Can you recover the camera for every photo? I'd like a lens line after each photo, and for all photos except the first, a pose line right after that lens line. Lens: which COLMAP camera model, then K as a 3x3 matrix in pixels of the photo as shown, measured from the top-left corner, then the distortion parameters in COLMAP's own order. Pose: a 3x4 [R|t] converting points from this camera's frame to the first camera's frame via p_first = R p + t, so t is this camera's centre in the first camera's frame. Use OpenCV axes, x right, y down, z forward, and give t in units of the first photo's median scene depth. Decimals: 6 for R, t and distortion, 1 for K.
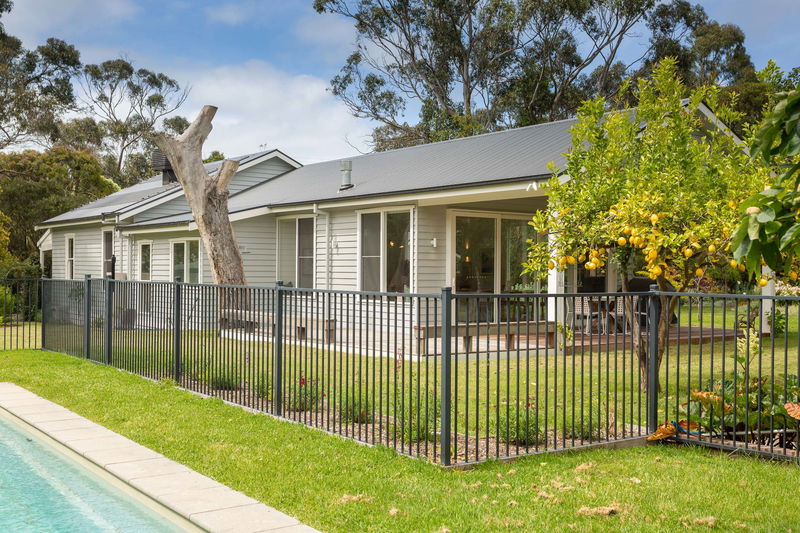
lens RADIAL K [[898.0, 0, 400.0], [0, 898.0, 266.5], [0, 0, 1]] dist [0.024093, 0.018478]
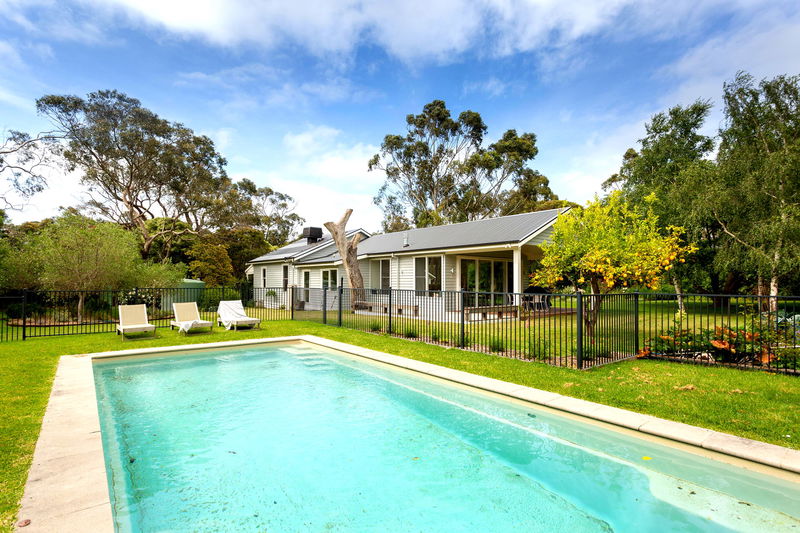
lens RADIAL K [[403.7, 0, 400.0], [0, 403.7, 266.5], [0, 0, 1]] dist [-0.002331, 0.001425]
pose [[0.998505, 0.000002, 0.054660, -0.124494], [0.001968, 0.999350, -0.035987, -0.000797], [-0.054624, 0.036040, 0.997856, 0.002485]]
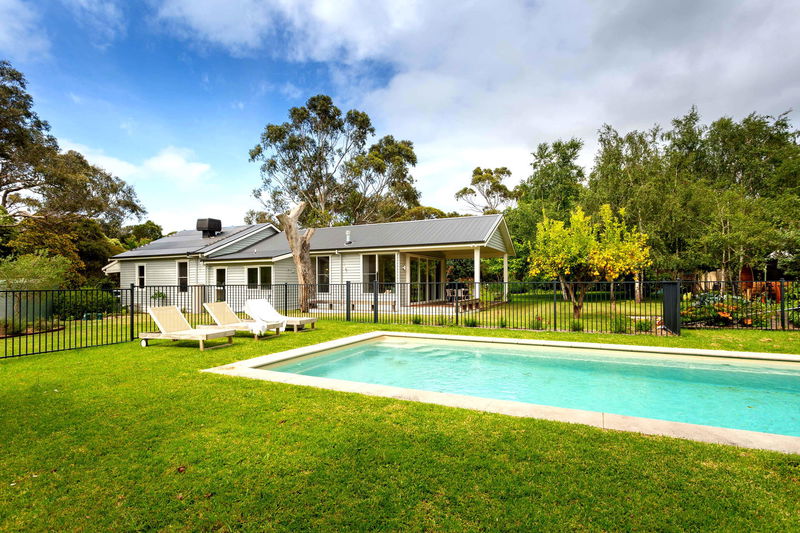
lens RADIAL K [[403.7, 0, 400.0], [0, 403.7, 266.5], [0, 0, 1]] dist [-0.002331, 0.001425]
pose [[0.886816, 0.006079, 0.462082, -0.390928], [0.010649, 0.999379, -0.033585, 0.004689], [-0.461999, 0.034705, 0.886201, 0.057925]]
